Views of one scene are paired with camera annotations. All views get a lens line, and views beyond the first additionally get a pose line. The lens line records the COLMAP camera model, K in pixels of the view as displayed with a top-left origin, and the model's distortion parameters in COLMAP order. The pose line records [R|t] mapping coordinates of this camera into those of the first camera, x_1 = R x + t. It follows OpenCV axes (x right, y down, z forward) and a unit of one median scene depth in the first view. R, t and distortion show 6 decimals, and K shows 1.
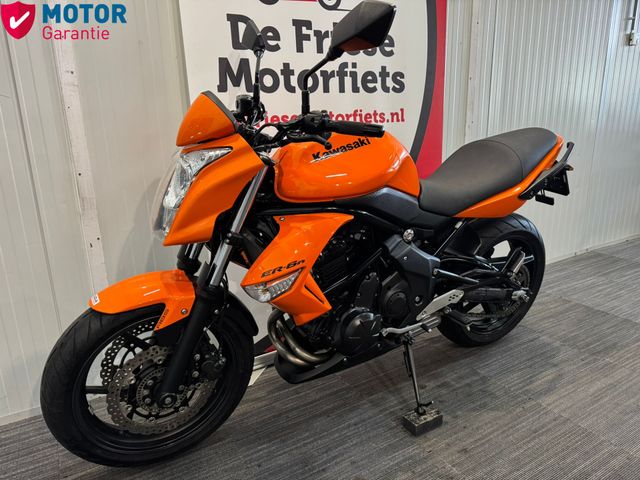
lens RADIAL K [[459.6, 0, 324.3], [0, 459.6, 237.0], [0, 0, 1]] dist [0.033866, -0.054994]
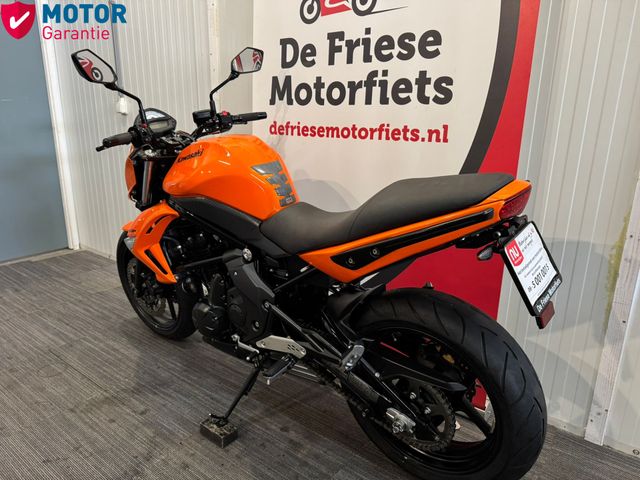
lens RADIAL K [[459.6, 0, 313.6], [0, 459.6, 242.9], [0, 0, 1]] dist [0.033866, -0.054994]
pose [[0.352299, 0.280525, -0.892856, 1.004275], [-0.256882, 0.946364, 0.195977, -0.233209], [0.899943, 0.160316, 0.405465, 0.656333]]
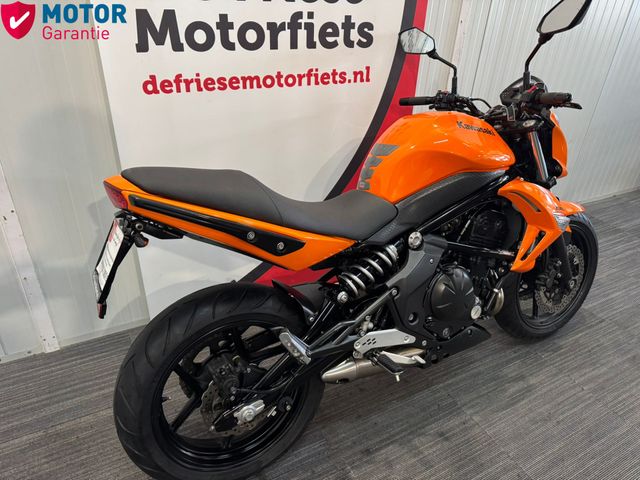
lens RADIAL K [[459.6, 0, 323.7], [0, 459.6, 239.4], [0, 0, 1]] dist [0.033866, -0.054994]
pose [[0.996355, 0.085308, 0.000282, 0.139664], [-0.082368, 0.961143, 0.263478, -0.231314], [0.022206, -0.262540, 0.964665, 0.095466]]
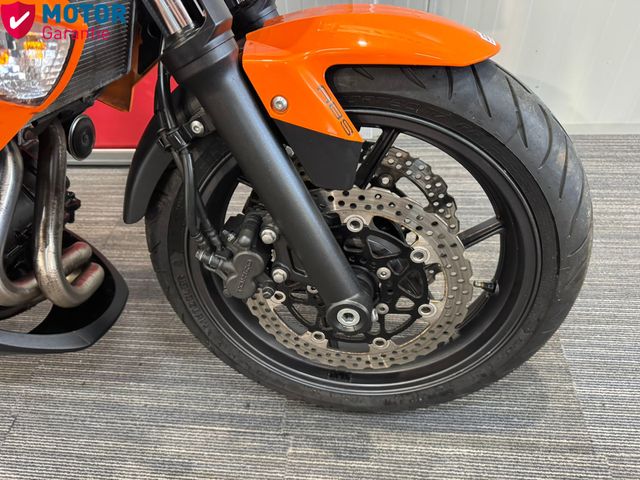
lens RADIAL K [[459.6, 0, 308.7], [0, 459.6, 253.2], [0, 0, 1]] dist [0.033866, -0.054994]
pose [[0.796625, 0.424592, -0.430244, 0.838020], [-0.103728, 0.797229, 0.594698, -0.112784], [0.595507, -0.429124, 0.679135, 0.934140]]
